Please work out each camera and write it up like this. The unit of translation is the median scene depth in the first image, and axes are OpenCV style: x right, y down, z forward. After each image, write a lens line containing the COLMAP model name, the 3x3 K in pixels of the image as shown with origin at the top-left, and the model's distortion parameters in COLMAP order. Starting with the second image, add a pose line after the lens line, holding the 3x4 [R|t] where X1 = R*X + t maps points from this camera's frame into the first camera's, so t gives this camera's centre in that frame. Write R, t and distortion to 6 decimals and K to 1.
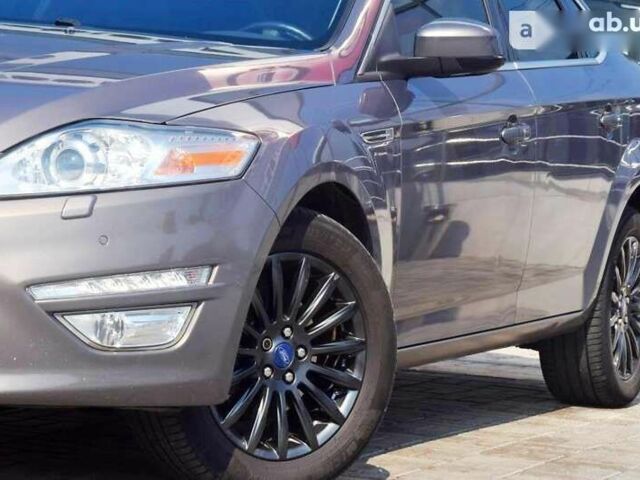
lens RADIAL K [[2426.7, 0, 319.3], [0, 2426.7, 268.5], [0, 0, 1]] dist [0.905884, 1.569819]
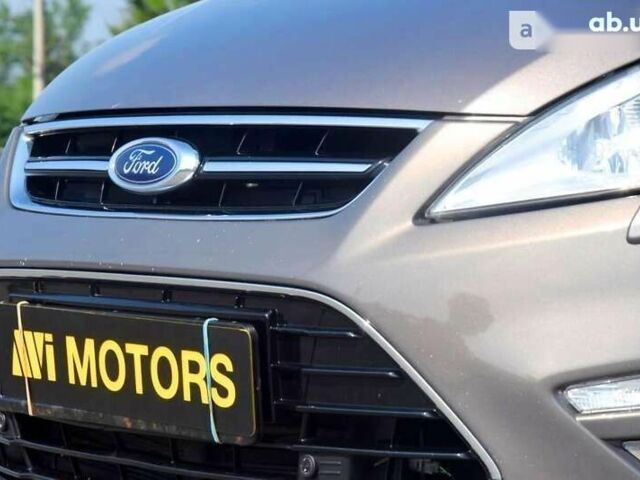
lens RADIAL K [[2664.5, 0, 308.9], [0, 2664.5, 242.2], [0, 0, 1]] dist [1.036854, 0.498988]
pose [[0.836109, -0.055092, -0.545790, 0.123804], [0.046172, 0.998481, -0.030054, -0.007039], [0.546617, -0.000072, 0.837383, 0.504325]]
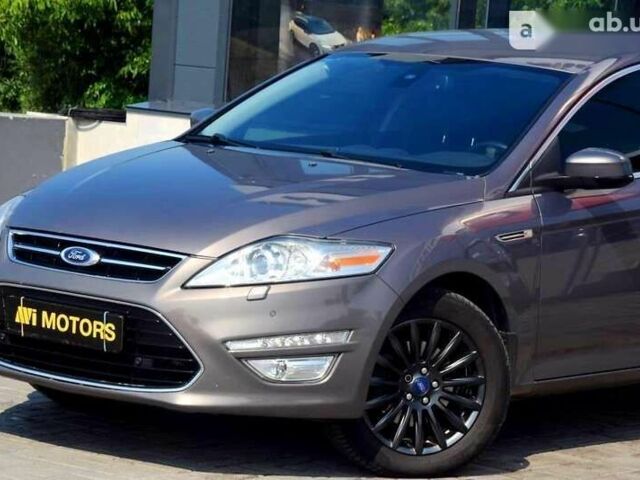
lens RADIAL K [[2426.7, 0, 319.3], [0, 2426.7, 268.5], [0, 0, 1]] dist [0.905884, 1.569819]
pose [[0.950336, 0.034008, -0.309361, 0.416804], [-0.025011, 0.999142, 0.033005, -0.091337], [0.310219, -0.023629, 0.950372, -0.486532]]
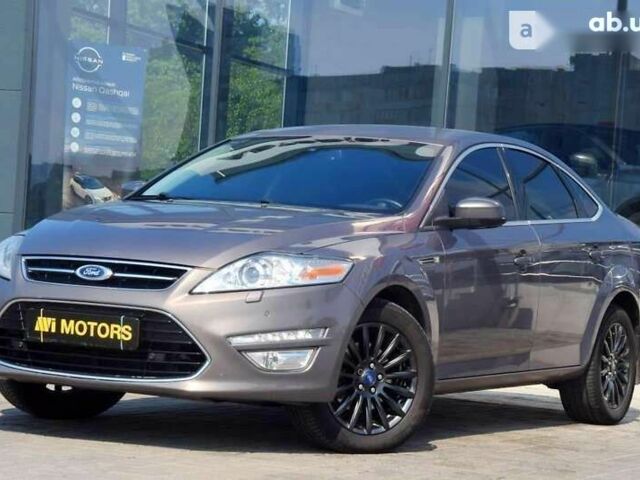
lens RADIAL K [[1730.1, 0, 322.4], [0, 1730.1, 262.1], [0, 0, 1]] dist [0.513059, 0.474026]
pose [[0.992481, 0.002087, -0.122380, 0.118625], [-0.008975, 0.998404, -0.055759, 0.022762], [0.122068, 0.056438, 0.990916, -0.343844]]
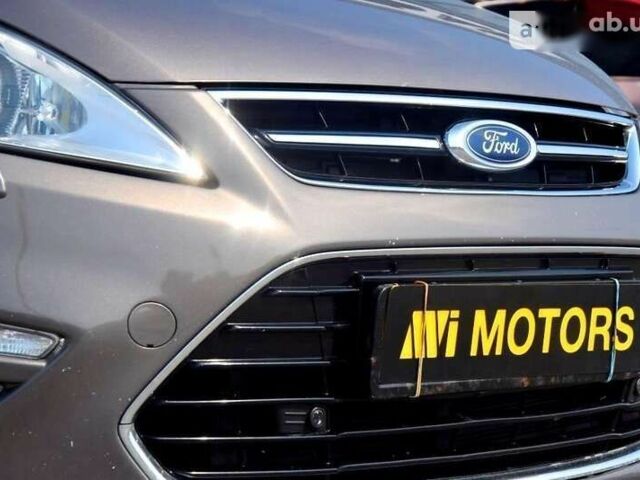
lens RADIAL K [[1966.8, 0, 321.6], [0, 1966.8, 259.8], [0, 0, 1]] dist [0.688278, 0.233474]
pose [[0.374152, -0.094600, 0.922530, -0.671060], [0.026160, 0.995464, 0.091470, -0.059900], [-0.926998, -0.010090, 0.374930, 0.836478]]
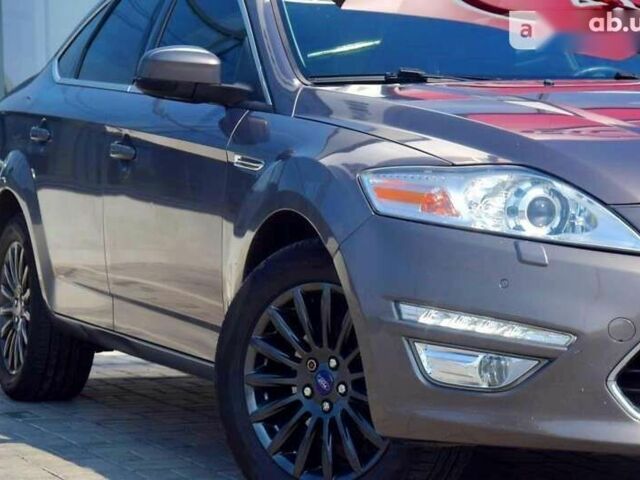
lens RADIAL K [[2207.4, 0, 319.8], [0, 2207.4, 263.1], [0, 0, 1]] dist [0.846794, -1.074598]
pose [[0.744496, -0.083368, 0.662401, -0.983217], [0.074151, 0.996360, 0.042058, -0.082918], [-0.663496, 0.017806, 0.747968, 0.439321]]
